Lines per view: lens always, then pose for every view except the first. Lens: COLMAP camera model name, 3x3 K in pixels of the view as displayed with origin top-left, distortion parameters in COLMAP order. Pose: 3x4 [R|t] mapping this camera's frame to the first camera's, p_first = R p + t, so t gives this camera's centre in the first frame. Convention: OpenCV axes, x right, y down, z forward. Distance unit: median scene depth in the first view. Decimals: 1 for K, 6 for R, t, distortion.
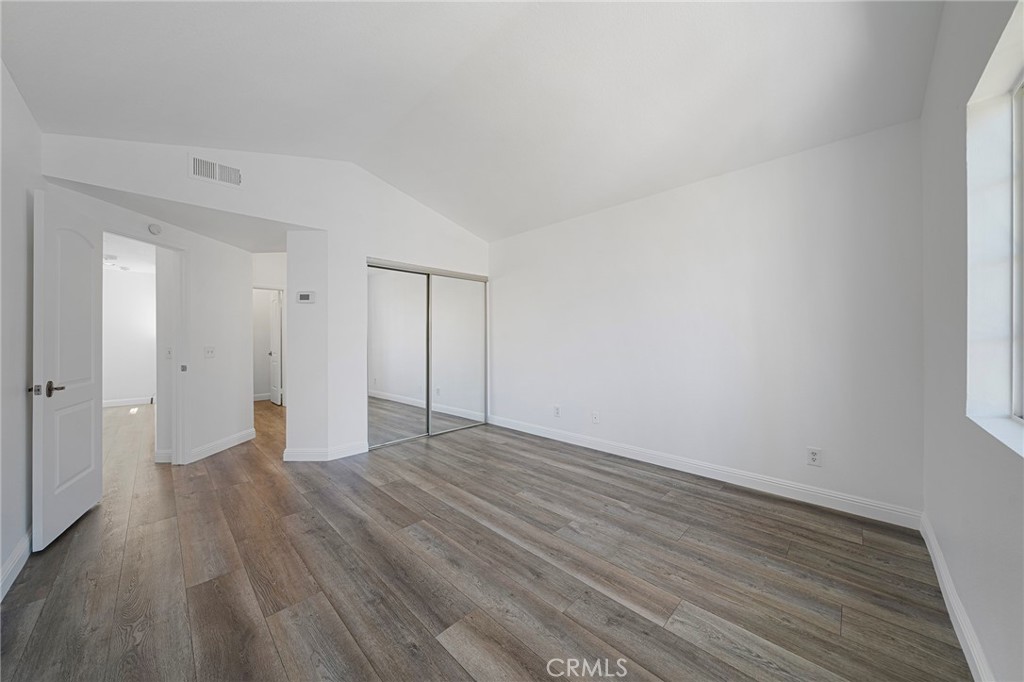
lens RADIAL K [[352.4, 0, 508.0], [0, 352.4, 342.8], [0, 0, 1]] dist [-0.000897, -0.000123]
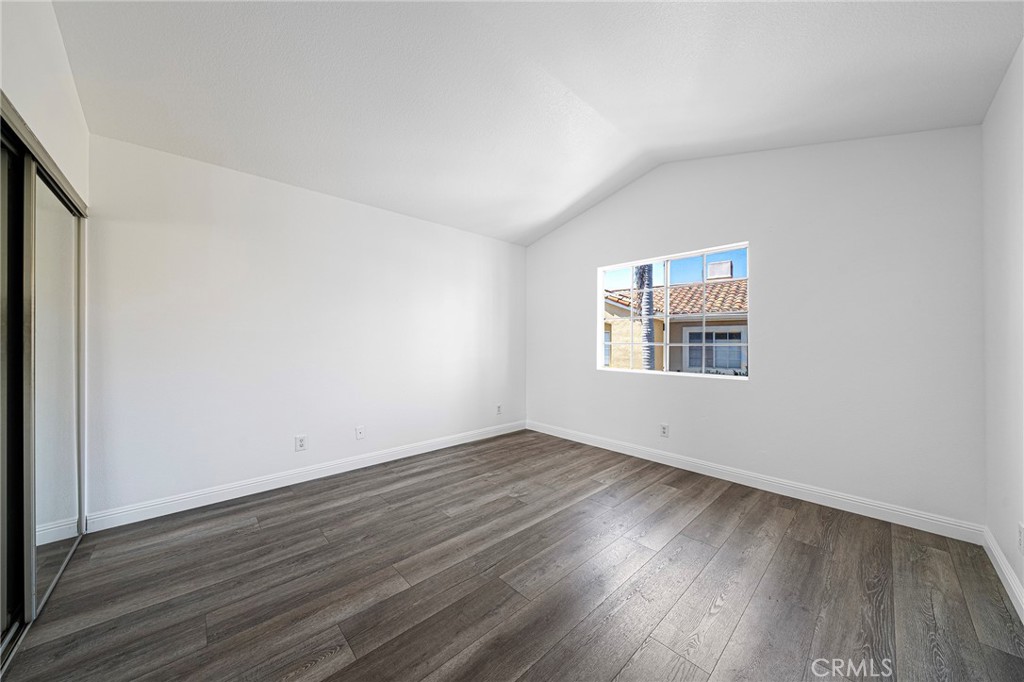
lens RADIAL K [[352.4, 0, 508.0], [0, 352.4, 342.8], [0, 0, 1]] dist [-0.000897, -0.000123]
pose [[0.034788, 0.003461, 0.999389, -0.855325], [0.012353, 0.999916, -0.003893, -0.010091], [-0.999318, 0.012481, 0.034743, 0.793707]]
